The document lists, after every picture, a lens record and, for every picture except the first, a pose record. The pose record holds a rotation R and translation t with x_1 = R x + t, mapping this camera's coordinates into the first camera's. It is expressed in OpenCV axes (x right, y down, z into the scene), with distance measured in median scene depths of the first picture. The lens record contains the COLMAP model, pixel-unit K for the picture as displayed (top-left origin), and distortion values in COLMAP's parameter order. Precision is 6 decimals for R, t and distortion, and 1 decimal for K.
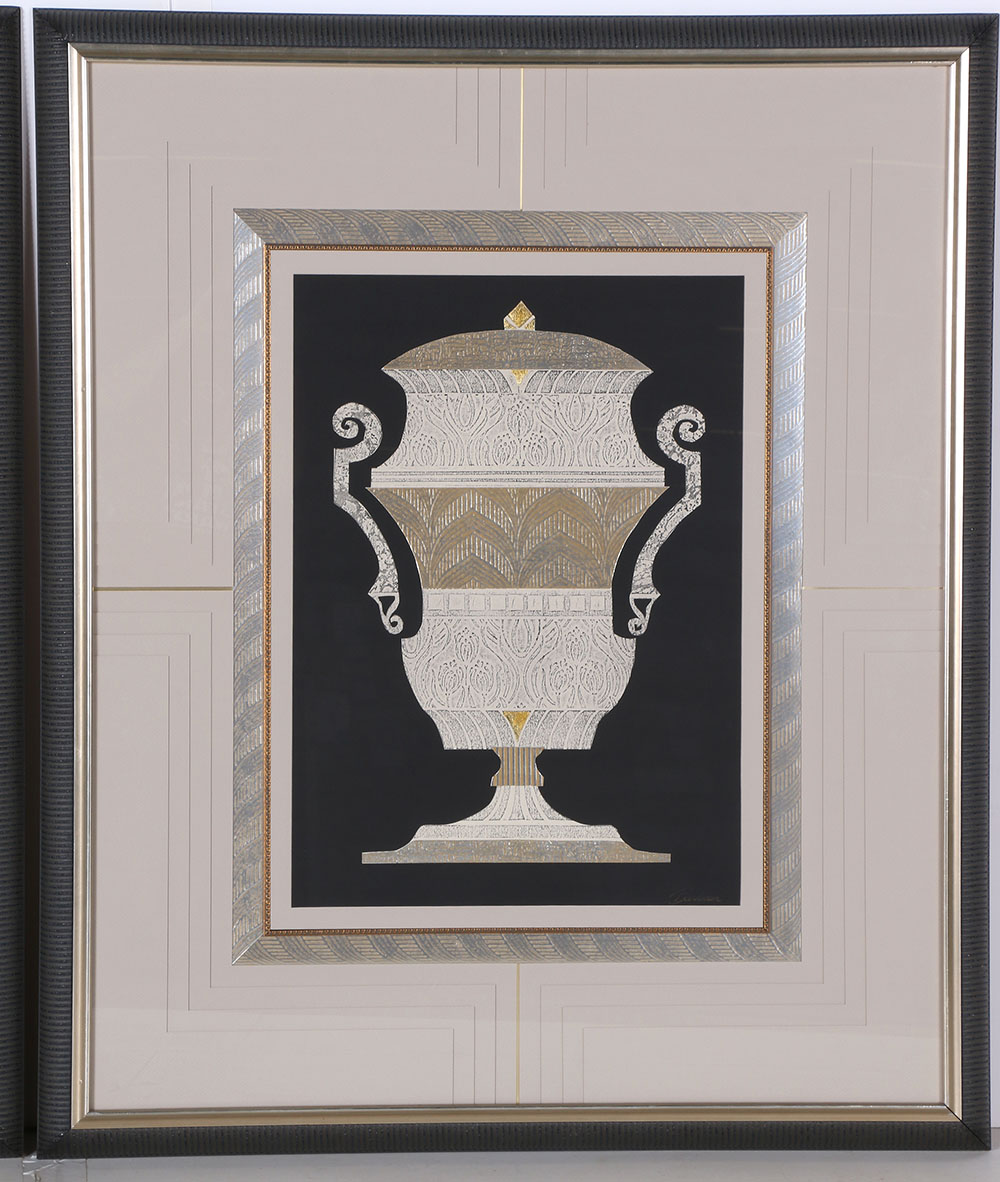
lens RADIAL K [[3324.7, 0, 508.3], [0, 3324.7, 590.4], [0, 0, 1]] dist [0.458005, 0.000000]
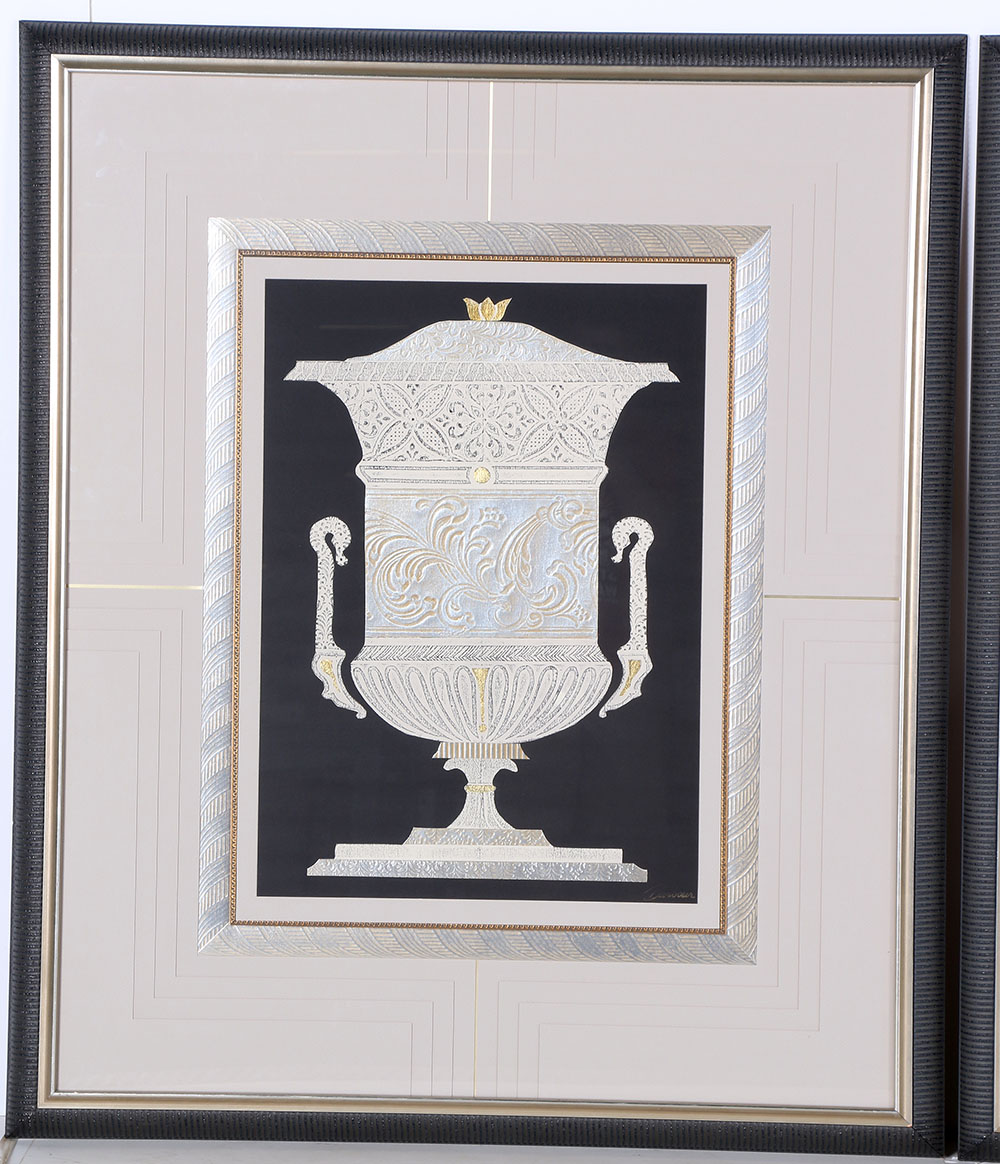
lens RADIAL K [[3263.9, 0, 491.3], [0, 3263.9, 569.7], [0, 0, 1]] dist [0.404778, 0.000000]
pose [[0.999725, 0.008693, 0.021765, -0.303924], [-0.008541, 0.999939, -0.007065, -0.001695], [-0.021825, 0.006877, 0.999738, 0.000480]]
